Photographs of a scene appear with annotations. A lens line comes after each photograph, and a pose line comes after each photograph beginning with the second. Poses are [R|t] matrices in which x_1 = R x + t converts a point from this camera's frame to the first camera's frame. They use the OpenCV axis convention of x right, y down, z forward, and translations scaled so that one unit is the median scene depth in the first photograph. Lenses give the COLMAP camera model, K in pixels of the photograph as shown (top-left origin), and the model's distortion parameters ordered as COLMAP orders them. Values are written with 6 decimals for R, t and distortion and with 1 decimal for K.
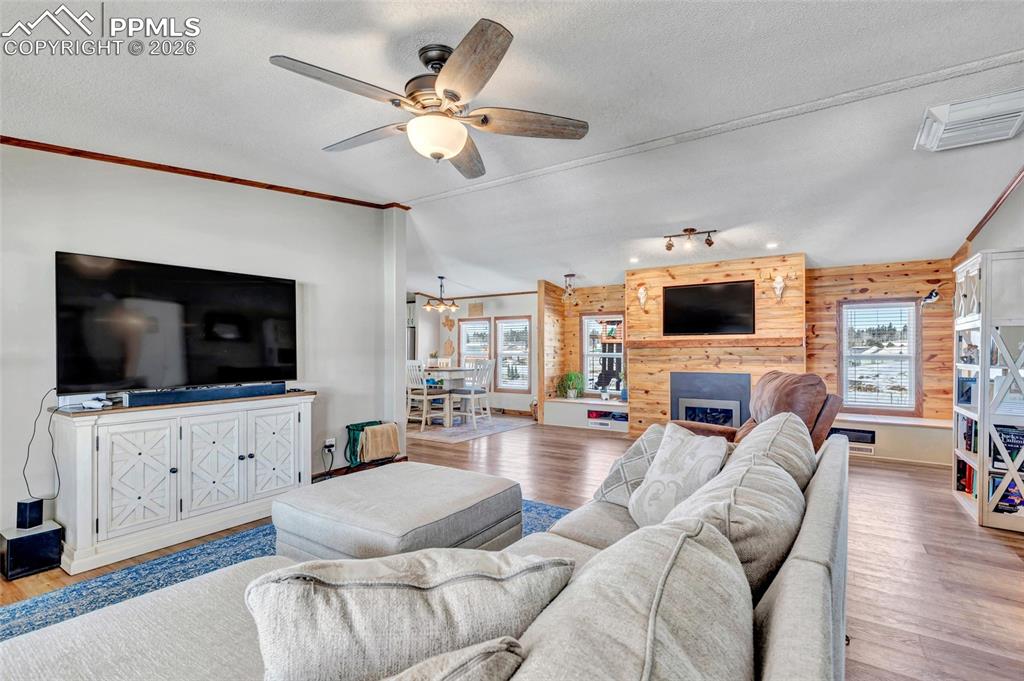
lens RADIAL K [[470.4, 0, 515.9], [0, 470.4, 347.6], [0, 0, 1]] dist [0.006877, -0.000248]
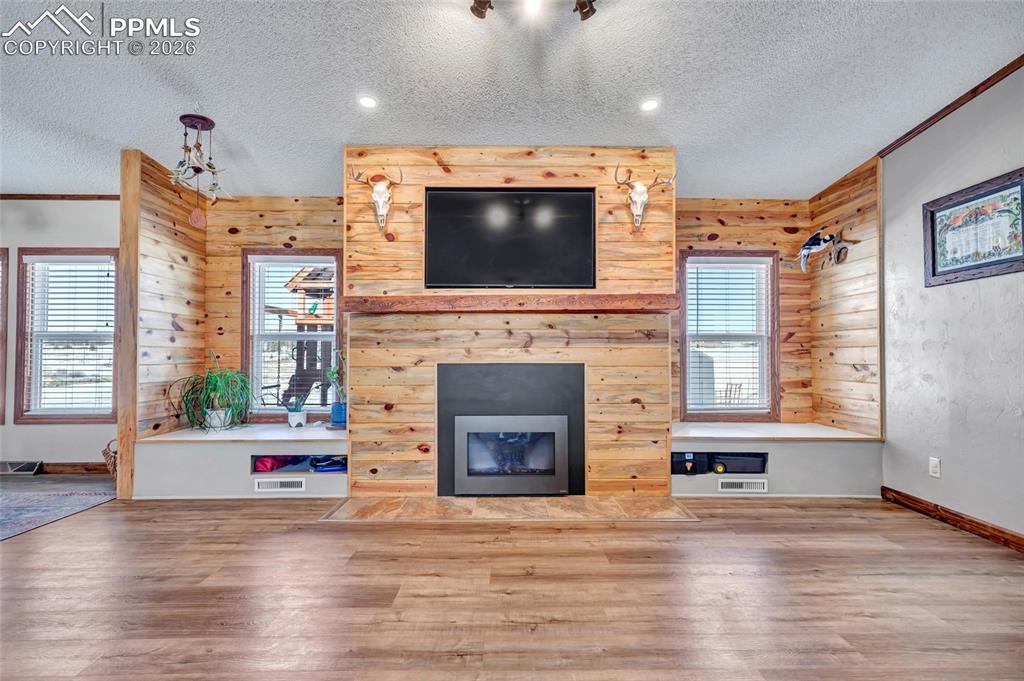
lens RADIAL K [[470.4, 0, 516.2], [0, 470.4, 345.9], [0, 0, 1]] dist [0.006877, -0.000248]
pose [[0.826006, 0.010872, 0.563557, 0.115455], [-0.003575, 0.999895, -0.014049, 0.038430], [-0.563650, 0.009590, 0.825958, 0.531928]]
